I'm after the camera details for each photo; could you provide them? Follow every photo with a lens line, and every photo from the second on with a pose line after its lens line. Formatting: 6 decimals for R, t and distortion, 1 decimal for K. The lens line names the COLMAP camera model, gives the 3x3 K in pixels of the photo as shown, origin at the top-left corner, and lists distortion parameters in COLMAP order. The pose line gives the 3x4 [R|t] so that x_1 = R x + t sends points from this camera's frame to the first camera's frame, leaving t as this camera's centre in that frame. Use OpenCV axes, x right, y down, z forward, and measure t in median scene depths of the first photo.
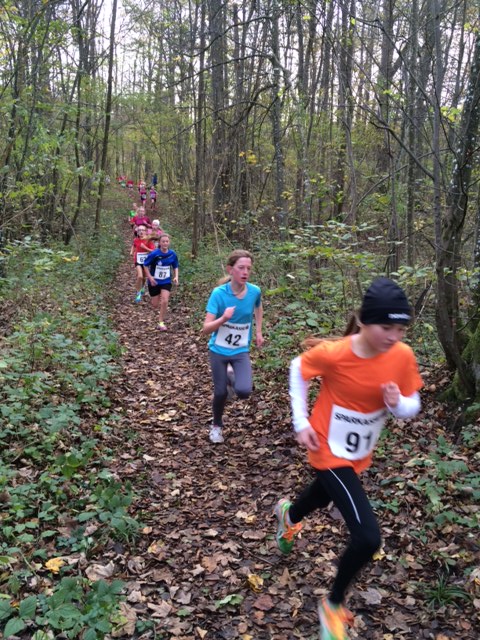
lens RADIAL K [[575.5, 0, 246.1], [0, 575.5, 317.8], [0, 0, 1]] dist [0.090241, -0.120836]
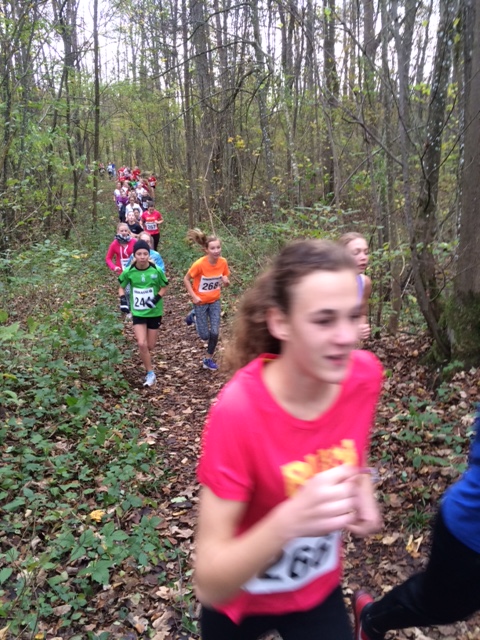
lens RADIAL K [[575.5, 0, 236.1], [0, 575.5, 320.4], [0, 0, 1]] dist [0.090241, -0.120836]
pose [[0.998029, -0.060110, -0.018018, 0.002813], [0.060739, 0.997479, 0.036684, -0.003055], [0.015768, -0.037706, 0.999164, -0.112016]]
